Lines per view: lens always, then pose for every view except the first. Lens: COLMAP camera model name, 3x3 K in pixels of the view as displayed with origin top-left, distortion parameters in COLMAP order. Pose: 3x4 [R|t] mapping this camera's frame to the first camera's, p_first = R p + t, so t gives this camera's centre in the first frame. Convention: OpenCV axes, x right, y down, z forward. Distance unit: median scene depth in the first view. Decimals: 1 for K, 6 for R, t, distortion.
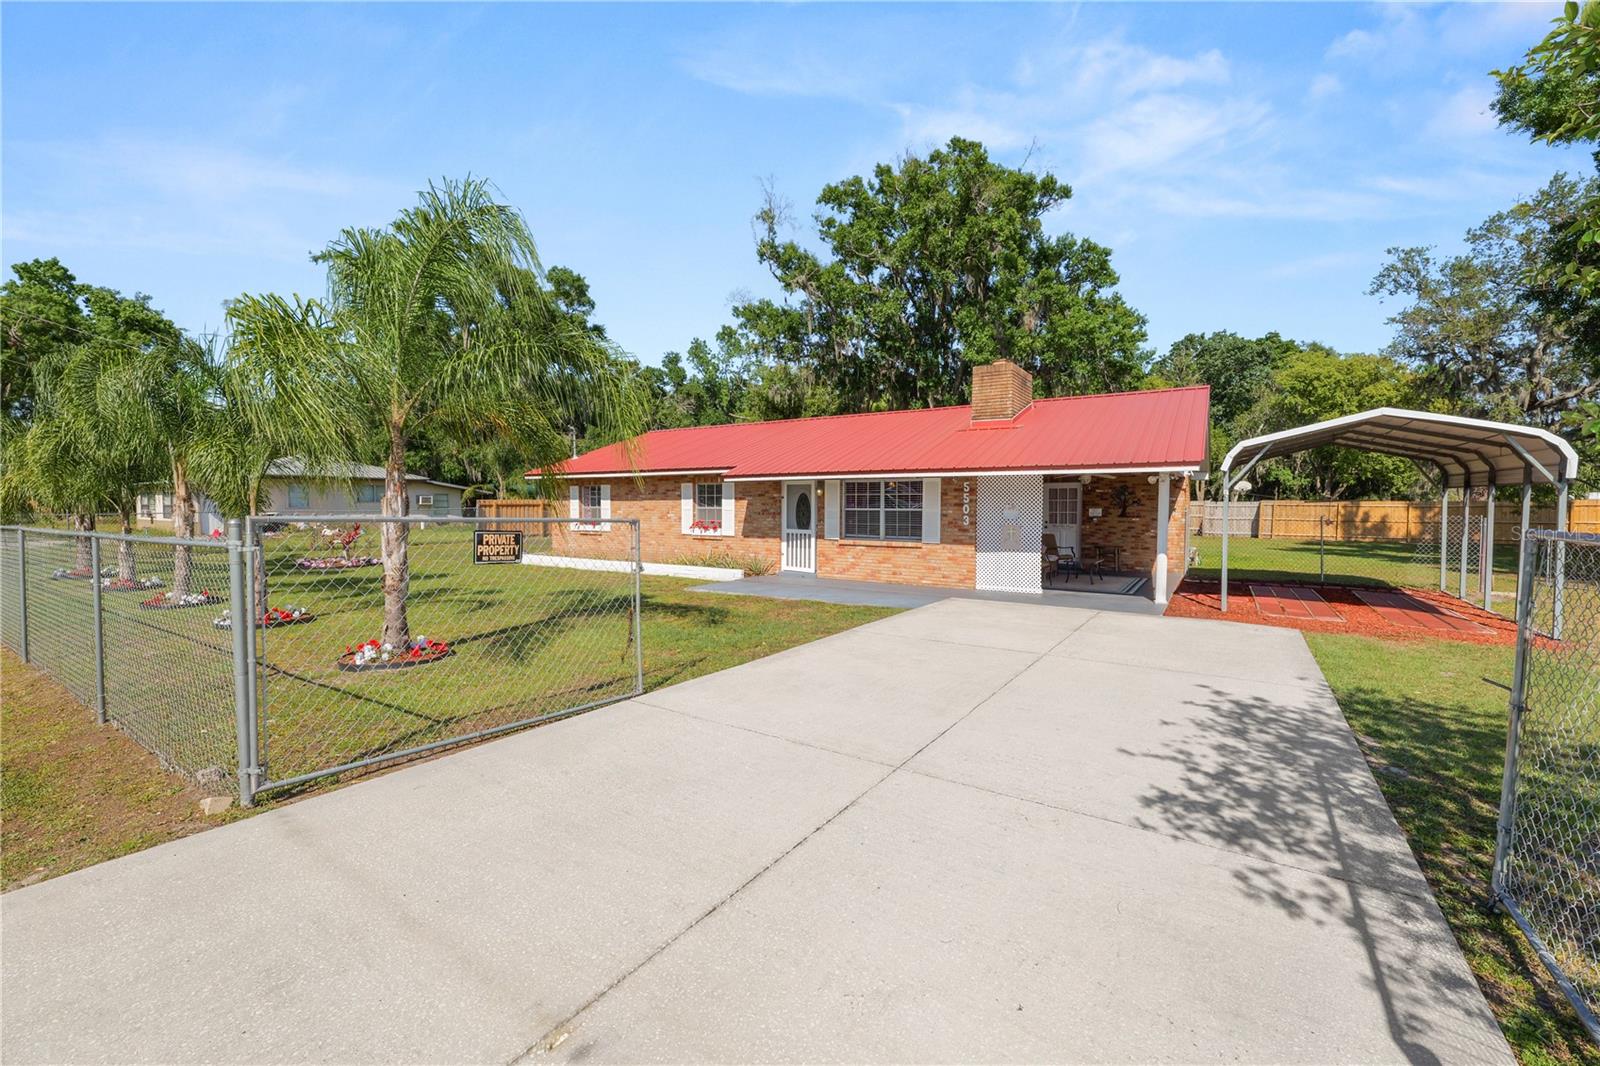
lens RADIAL K [[650.9, 0, 794.7], [0, 650.9, 523.5], [0, 0, 1]] dist [-0.012835, 0.000852]
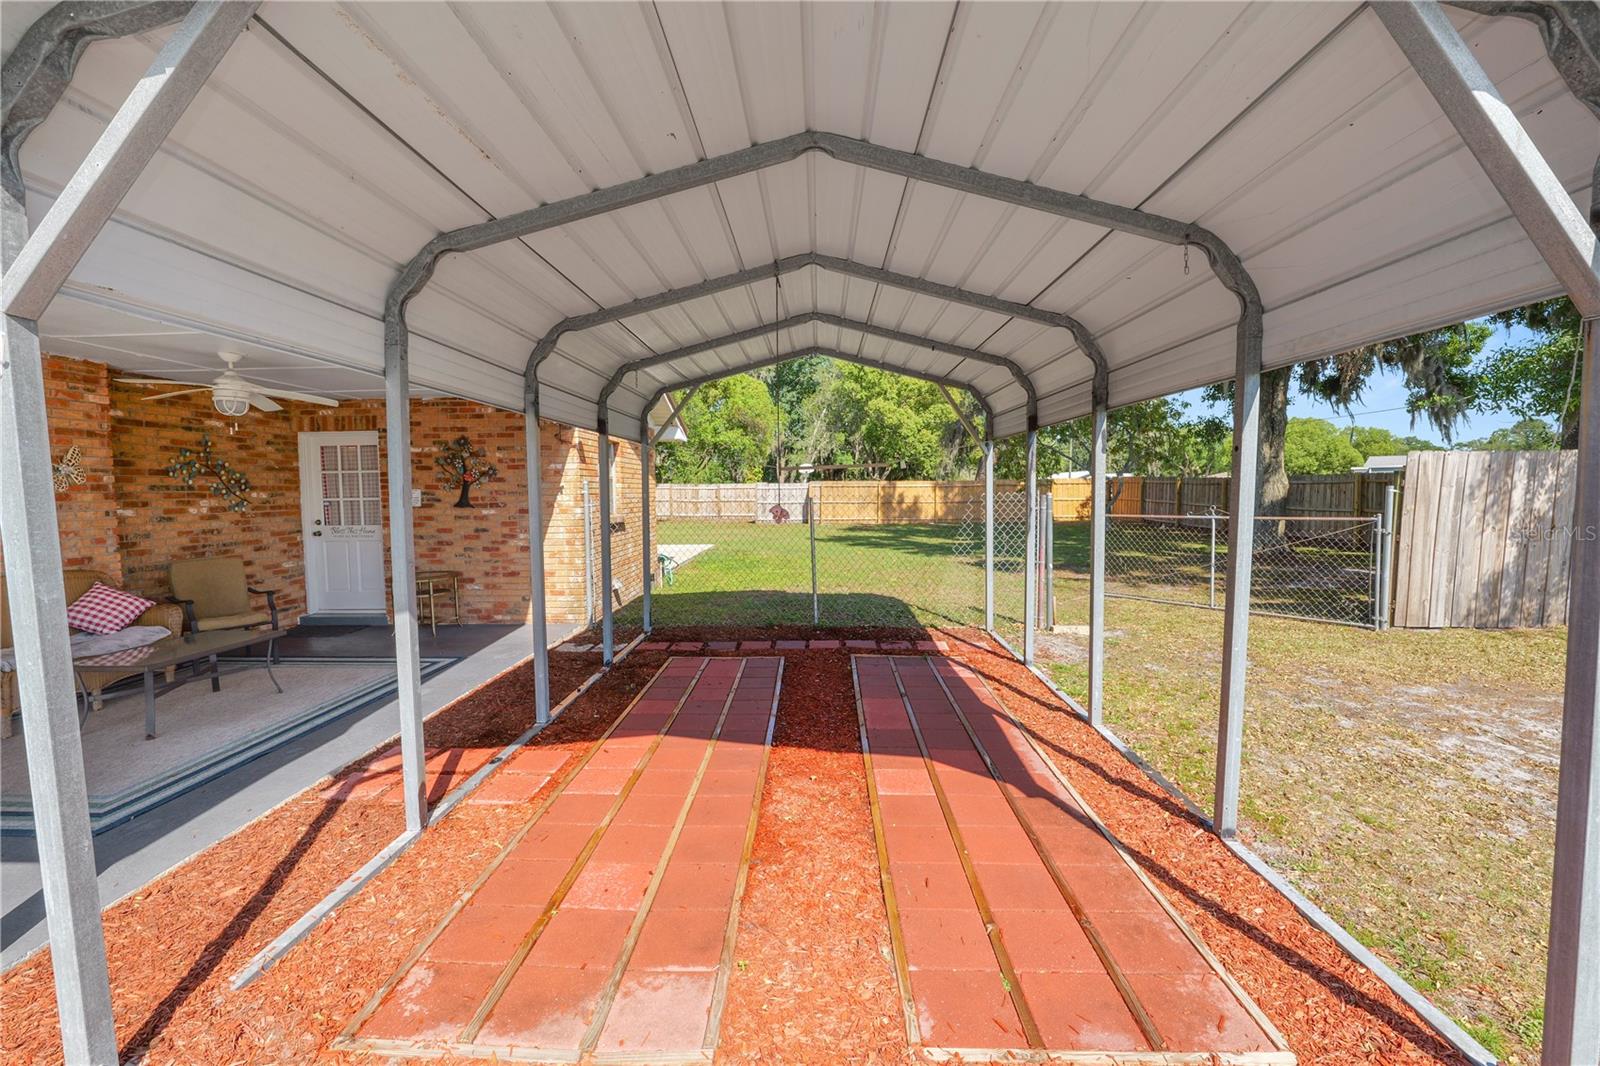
lens RADIAL K [[650.9, 0, 797.2], [0, 650.9, 527.5], [0, 0, 1]] dist [-0.012835, 0.000852]
pose [[0.850215, -0.038900, 0.524996, 0.282842], [0.024783, 0.999118, 0.033896, -0.003363], [-0.525852, -0.015808, 0.850429, 0.300048]]
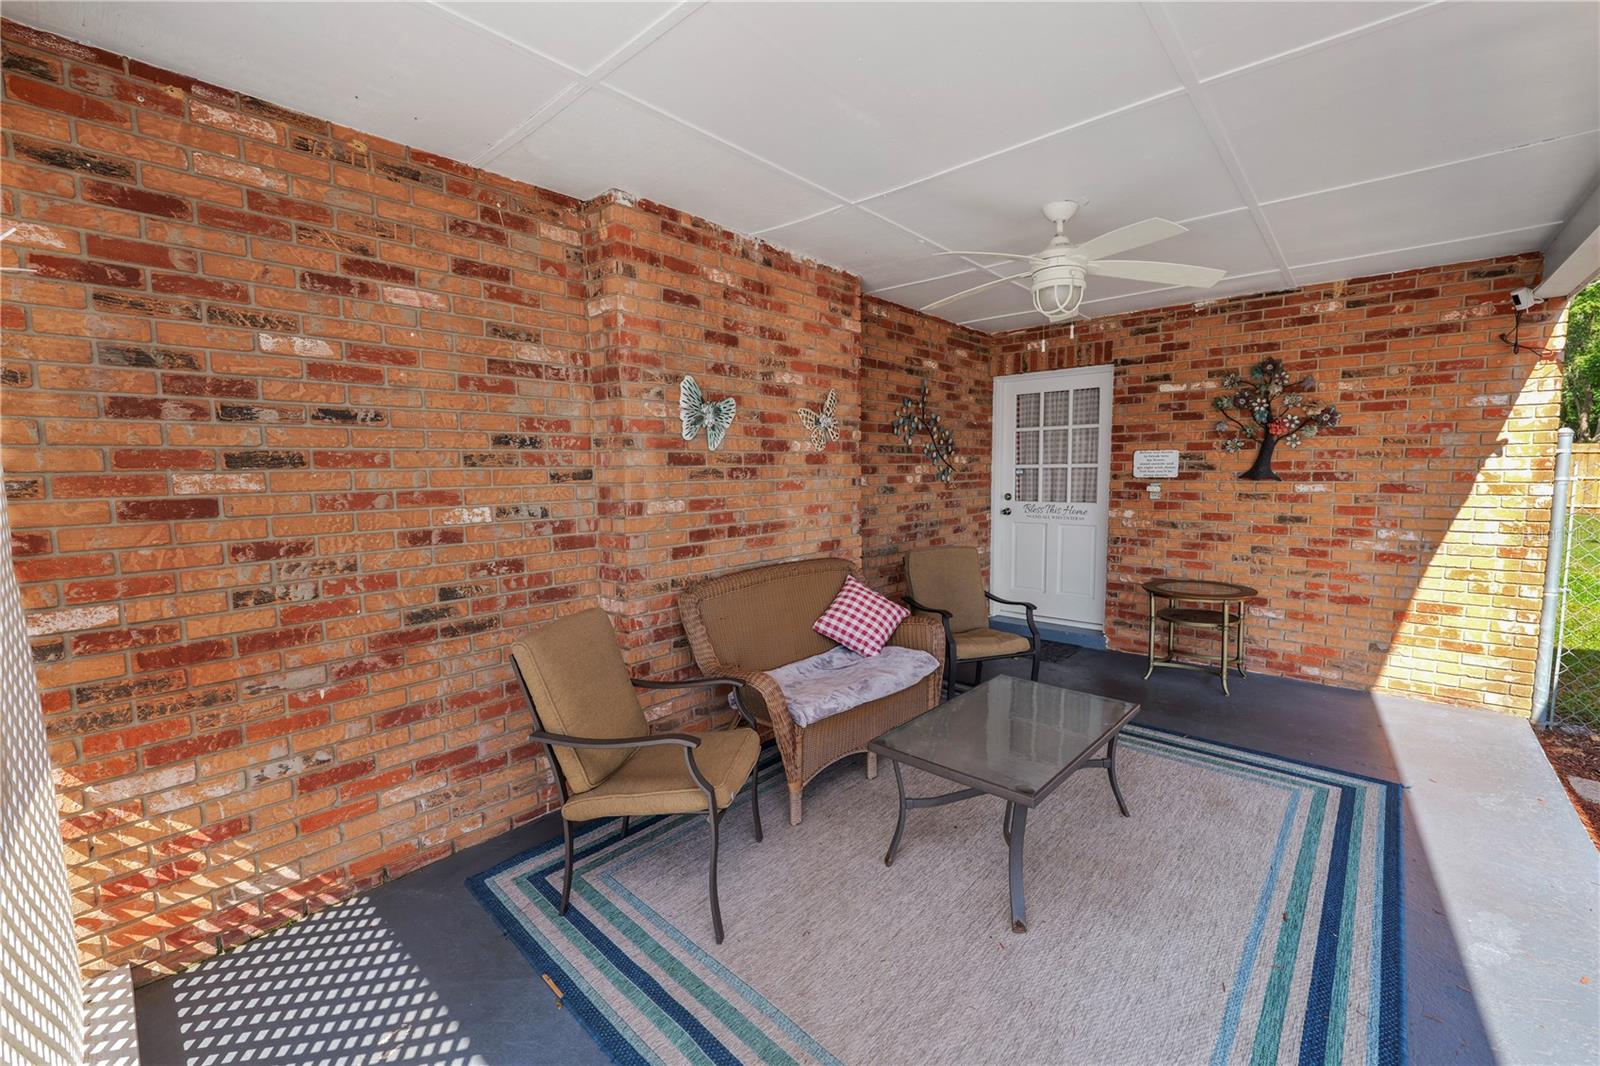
lens RADIAL K [[650.9, 0, 802.4], [0, 650.9, 523.1], [0, 0, 1]] dist [-0.012835, 0.000852]
pose [[0.988773, 0.000384, -0.149425, 0.217779], [0.008204, 0.998349, 0.056850, -0.005330], [0.149200, -0.057437, 0.987137, 0.428584]]
